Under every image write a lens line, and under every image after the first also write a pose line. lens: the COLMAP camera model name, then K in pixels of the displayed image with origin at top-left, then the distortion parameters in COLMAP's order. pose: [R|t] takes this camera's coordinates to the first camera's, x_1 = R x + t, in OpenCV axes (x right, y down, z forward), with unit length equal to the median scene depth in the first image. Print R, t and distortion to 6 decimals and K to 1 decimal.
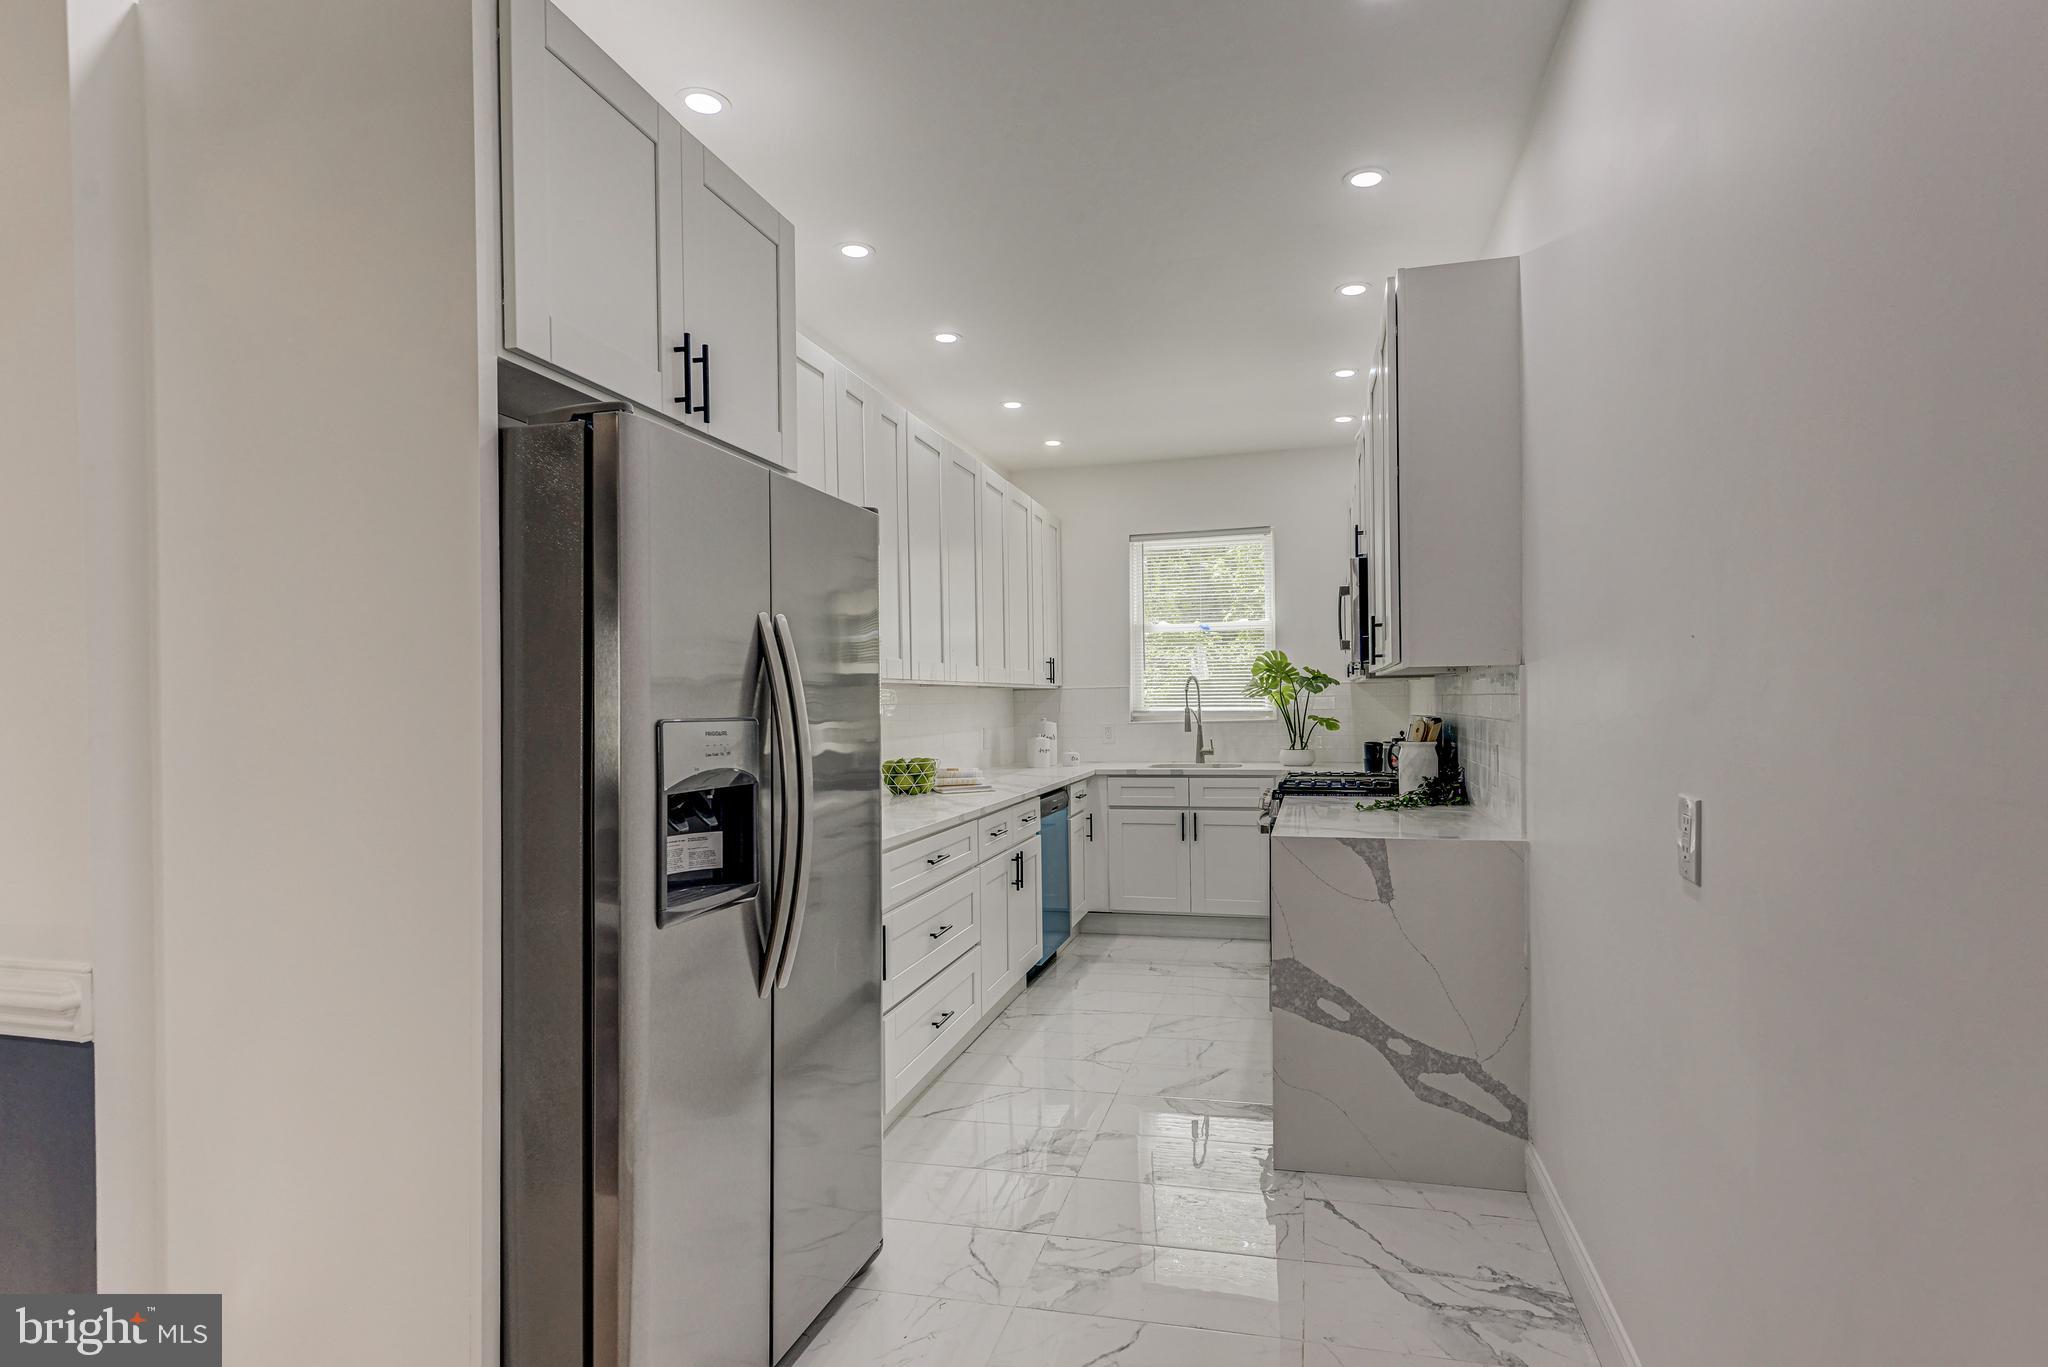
lens RADIAL K [[1045.0, 0, 1042.4], [0, 1045.0, 704.8], [0, 0, 1]] dist [0.000631, -0.004727]
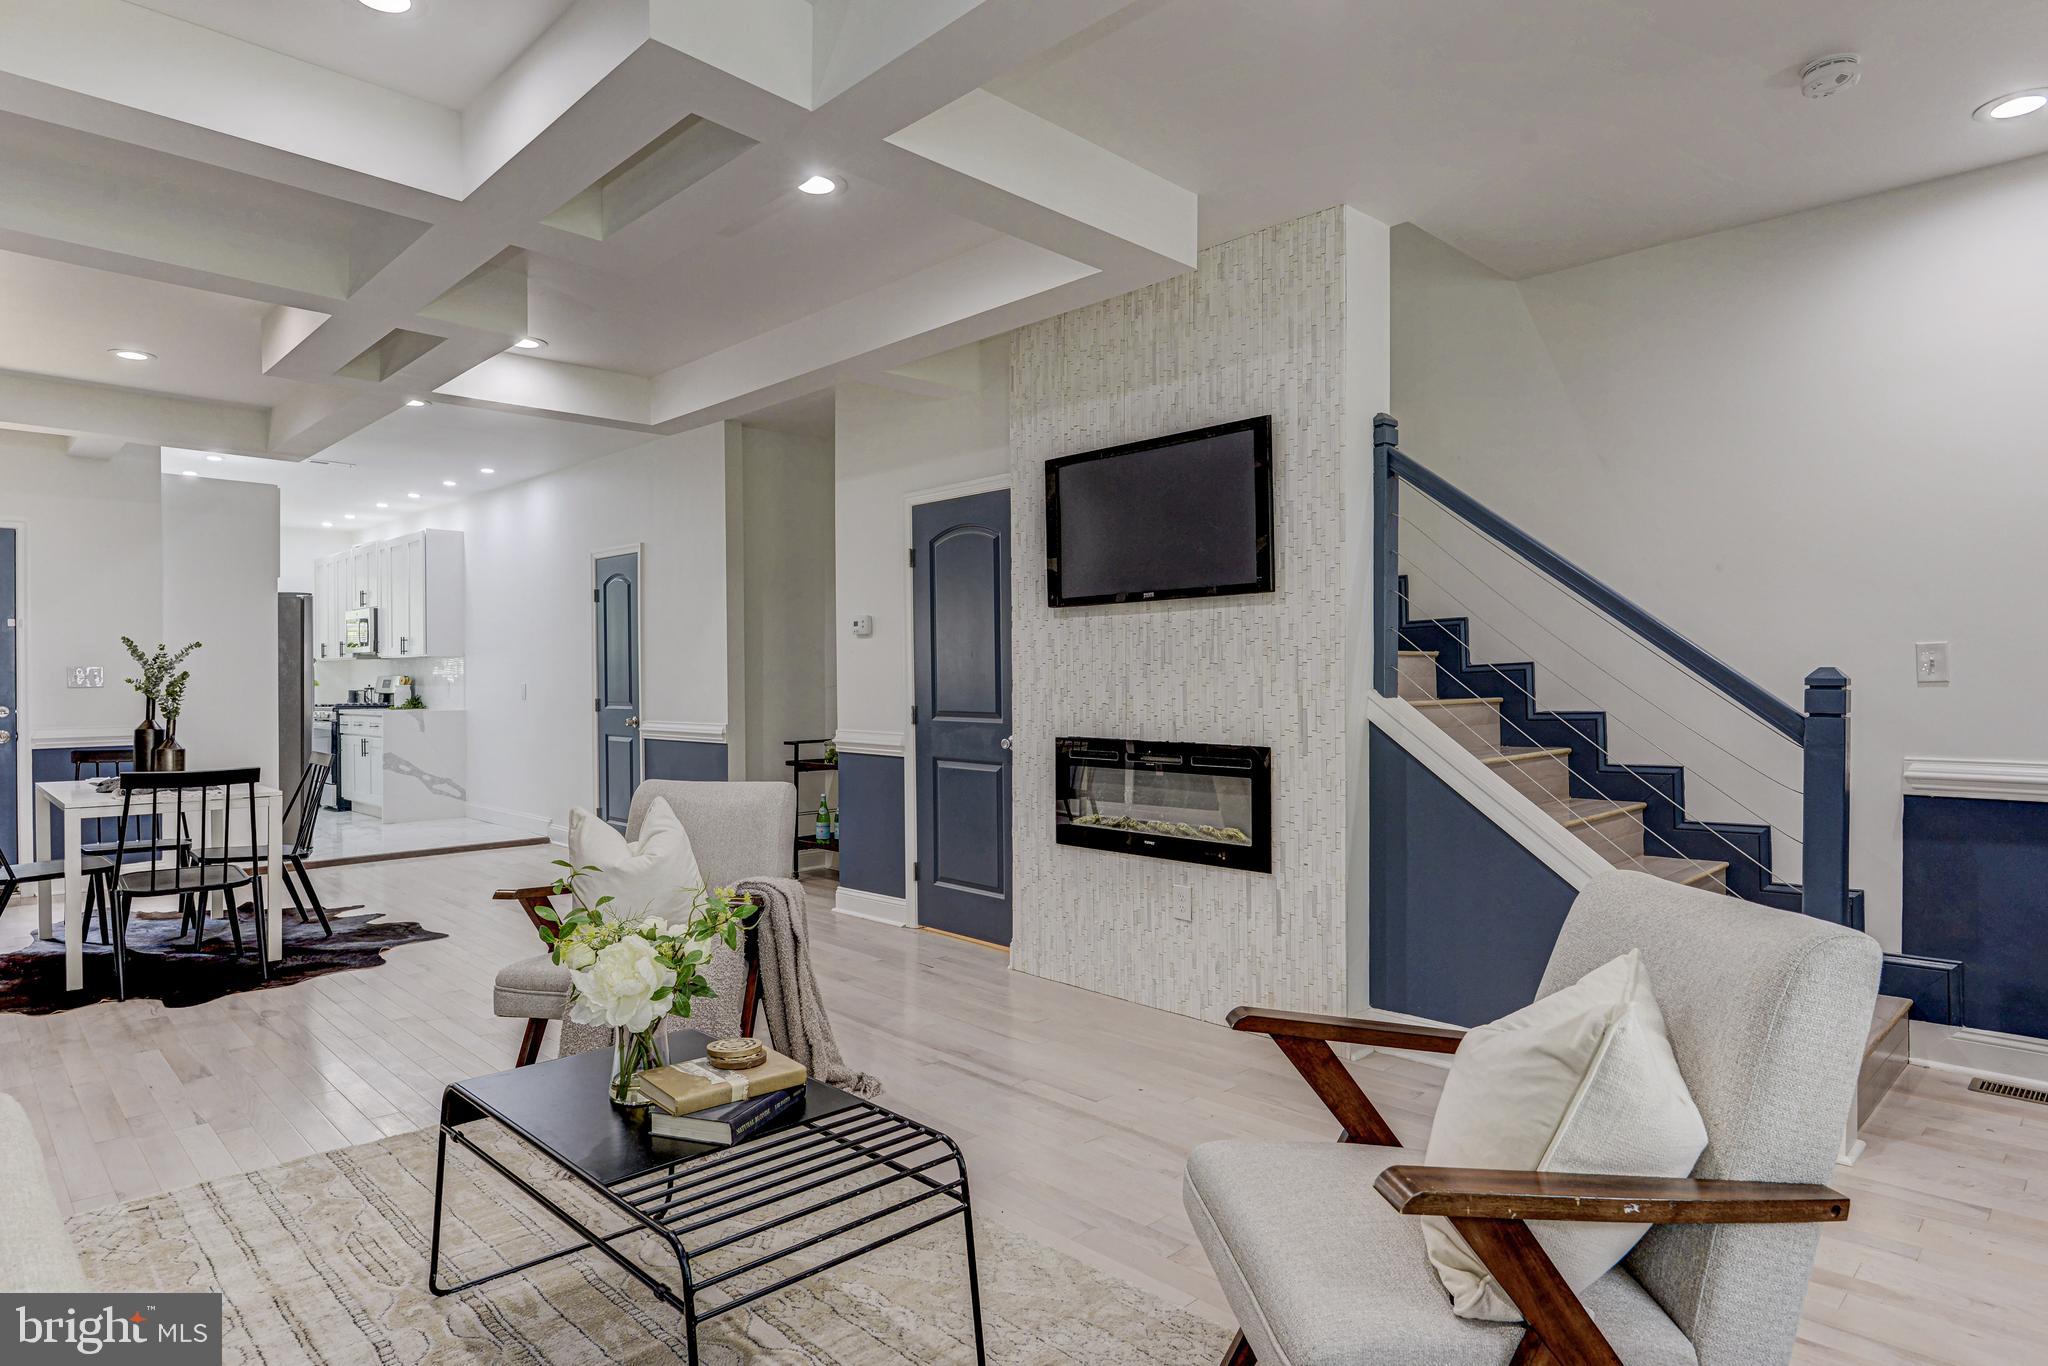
lens RADIAL K [[1149.5, 0, 989.2], [0, 1149.5, 677.7], [0, 0, 1]] dist [-0.001412, -0.011476]
pose [[0.518127, 0.014935, 0.855173, -0.884537], [-0.001718, 0.999864, -0.016420, 0.042429], [-0.855302, 0.007038, 0.518082, -1.136428]]
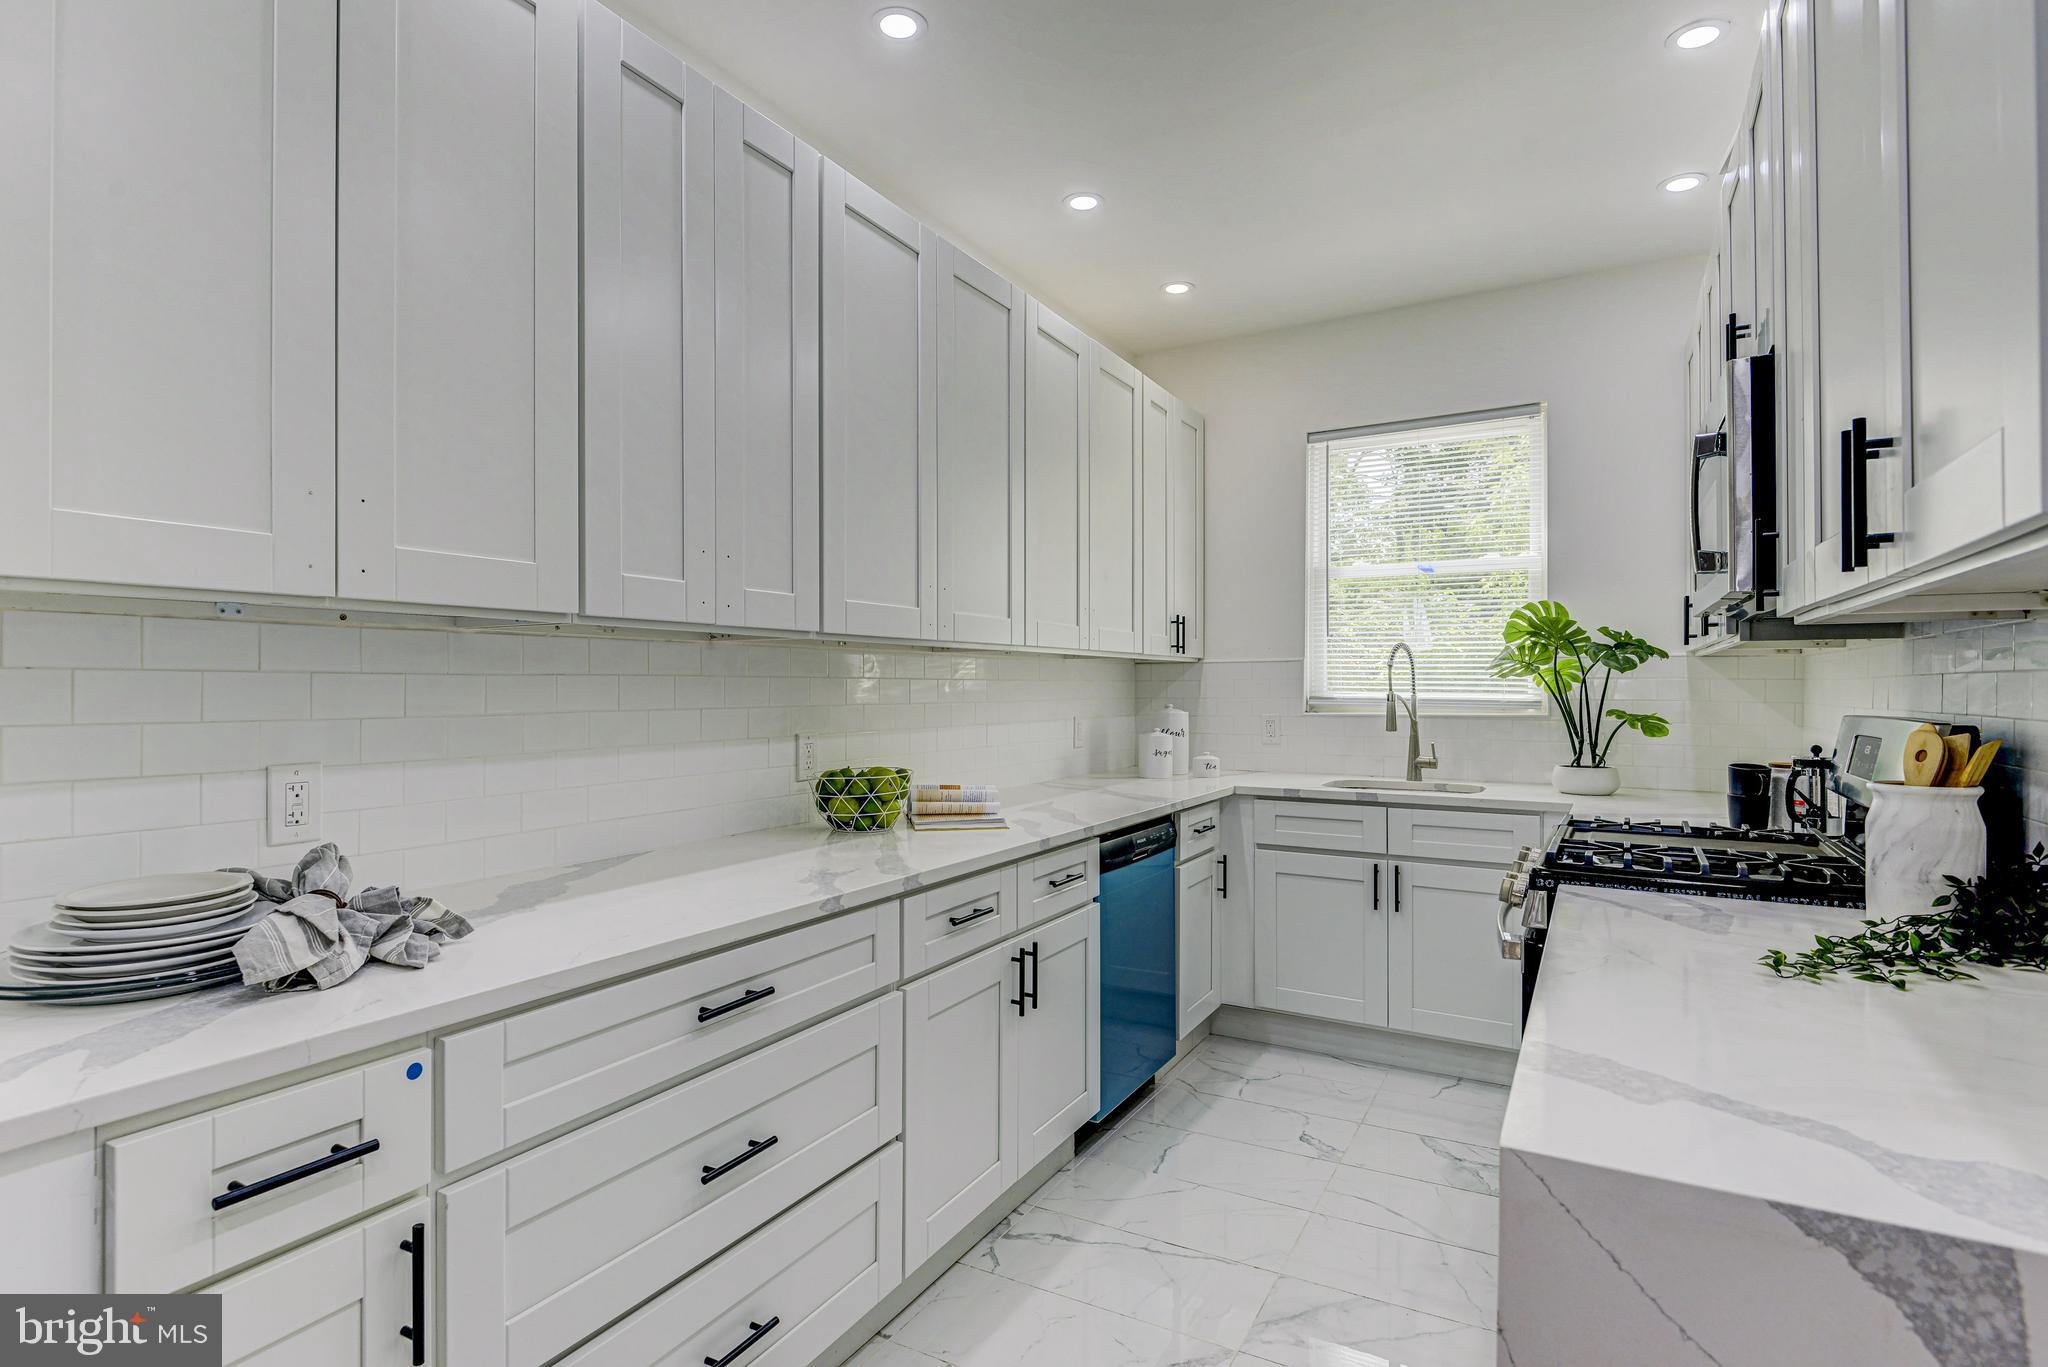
lens RADIAL K [[1045.0, 0, 987.8], [0, 1045.0, 674.2], [0, 0, 1]] dist [0.000631, -0.004727]
pose [[0.961937, 0.013930, -0.272916, 0.084810], [-0.017021, 0.999815, -0.008961, 0.001560], [0.272740, 0.013265, 0.961996, 0.362170]]
